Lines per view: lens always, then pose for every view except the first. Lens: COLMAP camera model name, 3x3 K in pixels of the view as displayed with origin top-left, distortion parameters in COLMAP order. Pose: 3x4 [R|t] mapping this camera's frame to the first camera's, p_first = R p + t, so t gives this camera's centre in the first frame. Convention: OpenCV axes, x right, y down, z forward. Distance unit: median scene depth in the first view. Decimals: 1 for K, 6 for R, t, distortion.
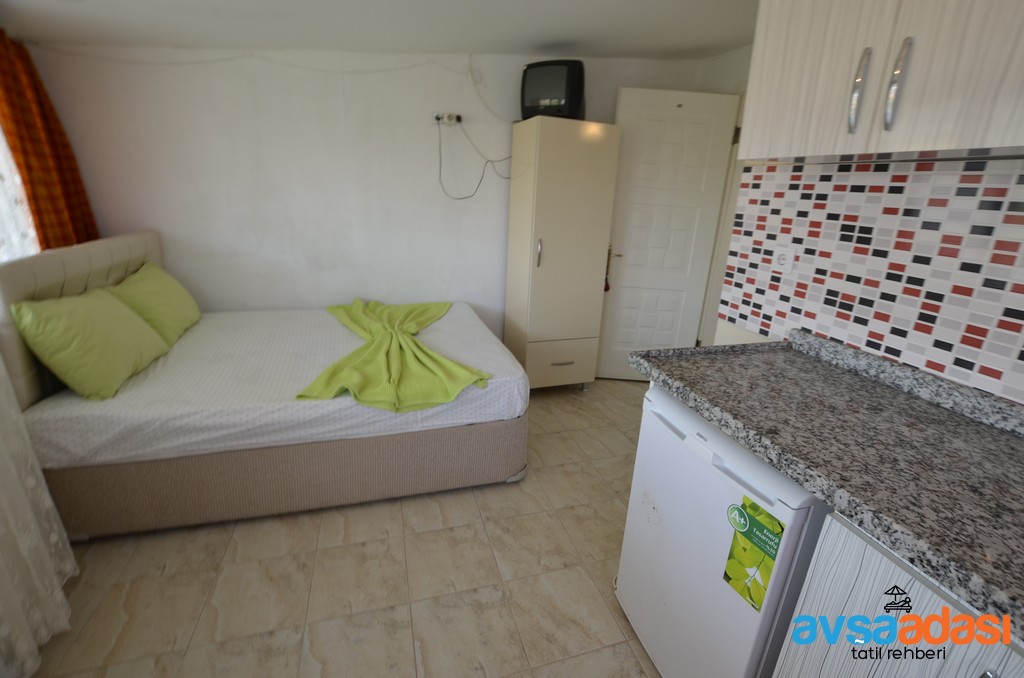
lens RADIAL K [[451.1, 0, 531.6], [0, 451.1, 338.1], [0, 0, 1]] dist [-0.027538, 0.001490]
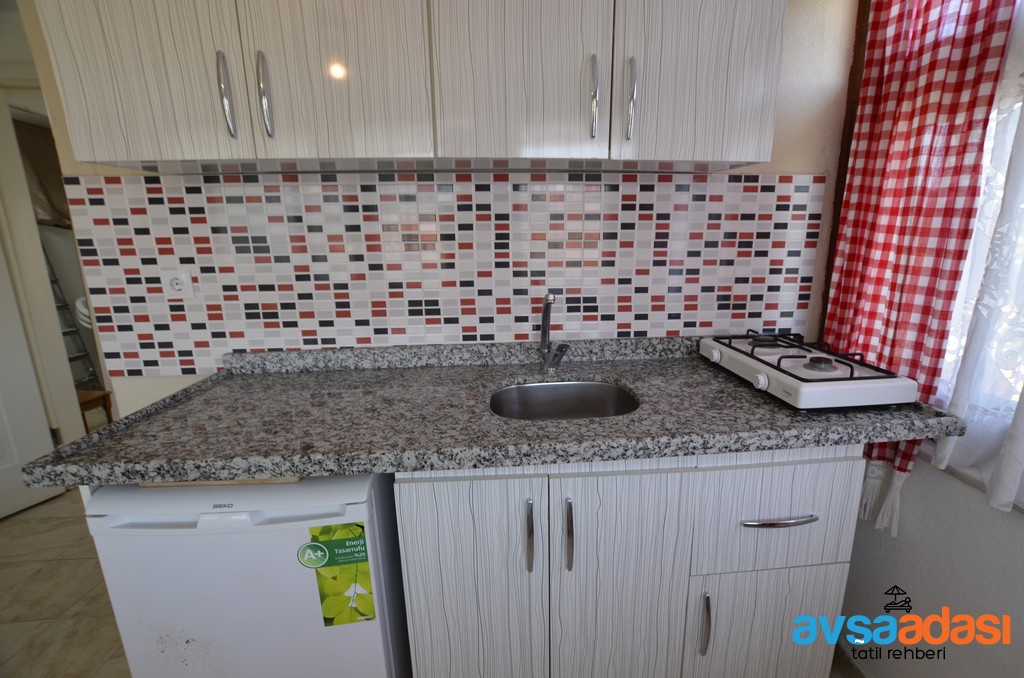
lens RADIAL K [[451.1, 0, 531.6], [0, 451.1, 338.1], [0, 0, 1]] dist [-0.027538, 0.001490]
pose [[0.250381, -0.266067, 0.930869, -0.107216], [0.326799, 0.928290, 0.177428, -0.010084], [-0.911324, 0.259782, 0.319377, 0.162221]]
